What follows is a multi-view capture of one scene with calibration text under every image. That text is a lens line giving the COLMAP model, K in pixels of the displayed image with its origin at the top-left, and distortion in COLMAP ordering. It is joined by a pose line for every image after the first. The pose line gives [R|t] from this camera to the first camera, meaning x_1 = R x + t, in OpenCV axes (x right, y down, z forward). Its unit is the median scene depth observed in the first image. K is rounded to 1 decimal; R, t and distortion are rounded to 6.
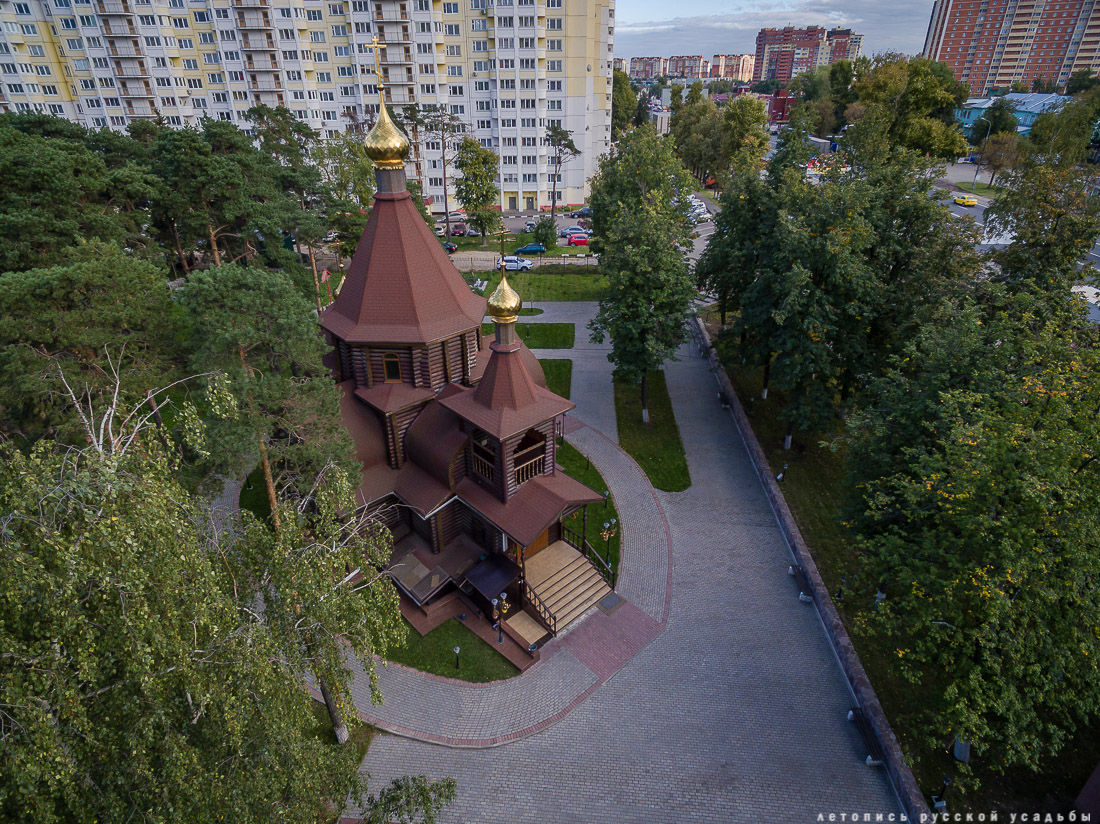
lens RADIAL K [[626.9, 0, 554.6], [0, 626.9, 413.1], [0, 0, 1]] dist [0.004625, 0.000442]
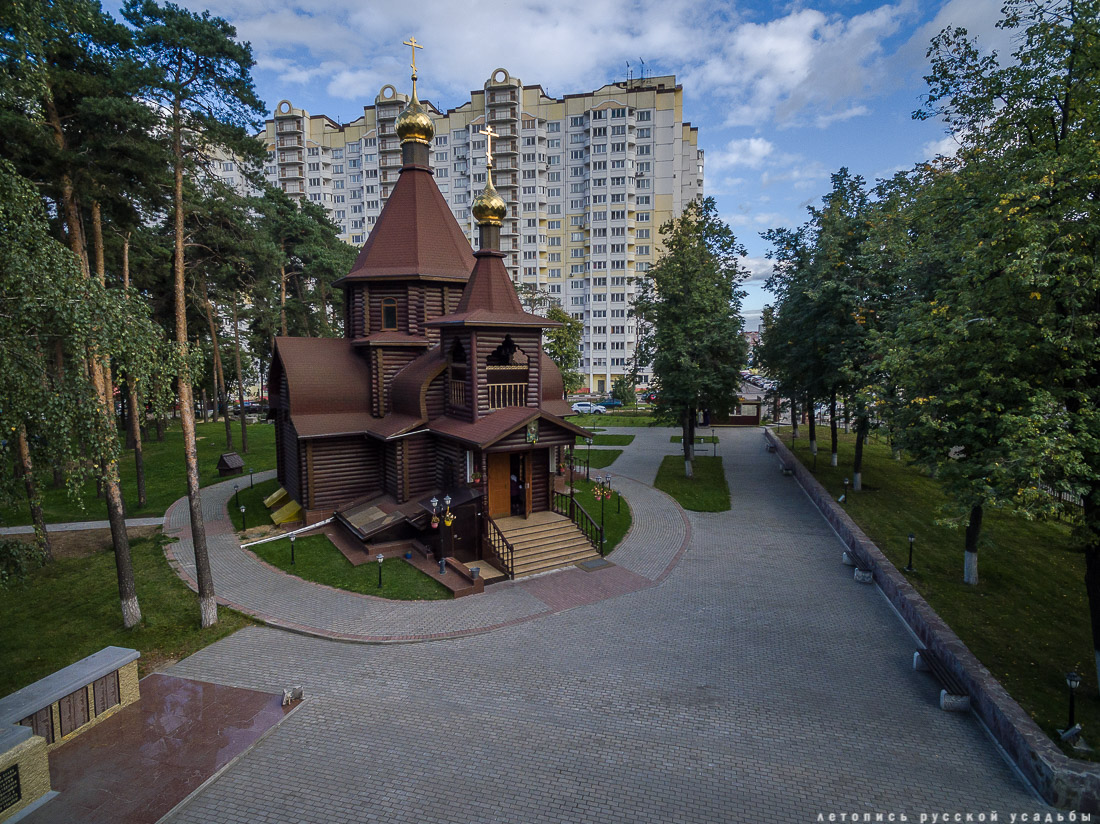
lens RADIAL K [[626.9, 0, 547.0], [0, 626.9, 413.0], [0, 0, 1]] dist [0.004625, 0.000442]
pose [[0.982107, 0.017505, -0.187506, 0.048494], [-0.086677, 0.925957, -0.367548, 0.116870], [0.167189, 0.377224, 0.910906, 0.057278]]
